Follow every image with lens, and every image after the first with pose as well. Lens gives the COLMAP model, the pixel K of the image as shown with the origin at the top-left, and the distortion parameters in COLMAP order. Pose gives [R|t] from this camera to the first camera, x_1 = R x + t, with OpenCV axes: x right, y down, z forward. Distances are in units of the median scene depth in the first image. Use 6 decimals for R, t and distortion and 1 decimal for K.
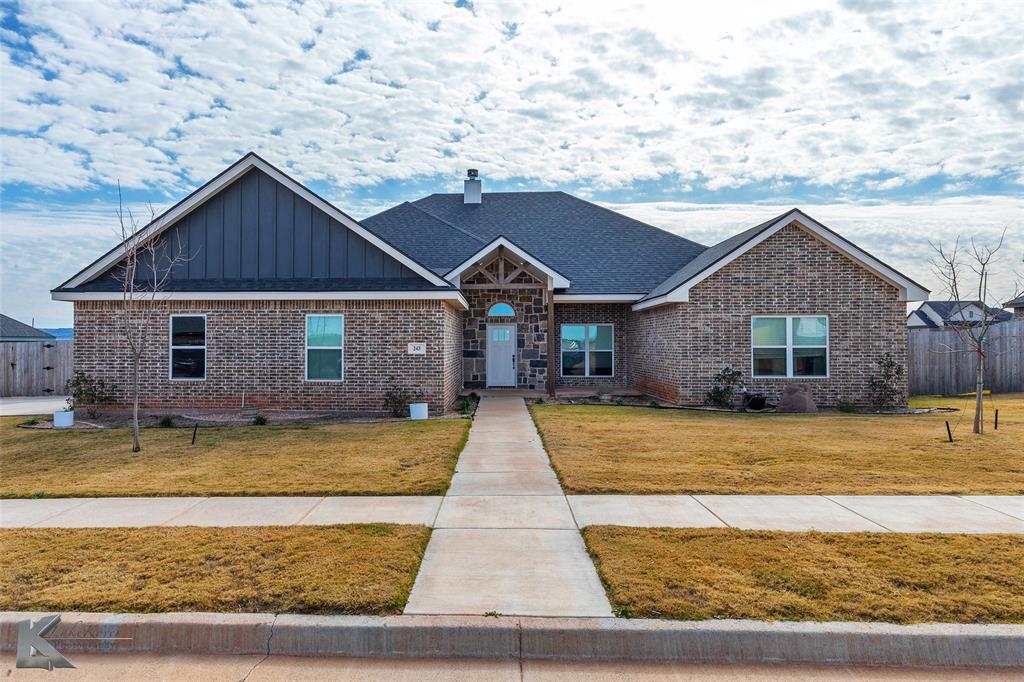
lens RADIAL K [[649.5, 0, 512.0], [0, 649.5, 341.0], [0, 0, 1]] dist [0.000025, -0.000011]
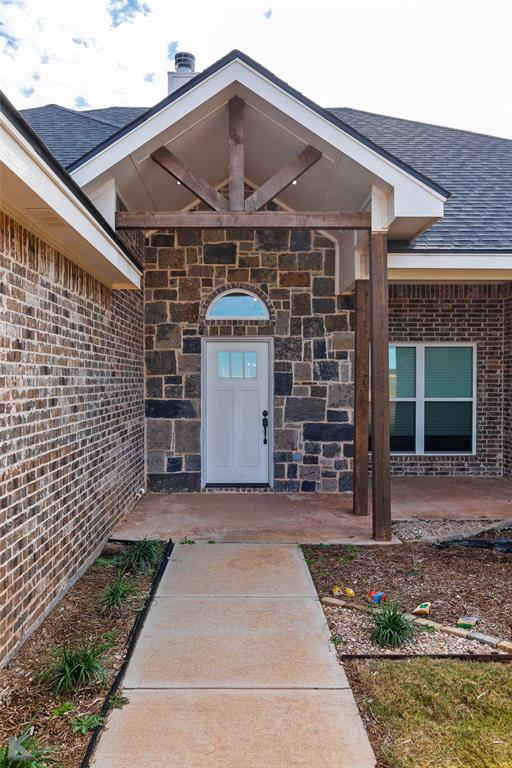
lens RADIAL K [[618.8, 0, 256.0], [0, 618.8, 384.0], [0, 0, 1]] dist [0.000047, -0.000021]
pose [[0.999960, 0.003968, 0.008000, -0.007364], [-0.004050, 0.999940, 0.010203, -0.000519], [-0.007959, -0.010235, 0.999916, 0.631389]]
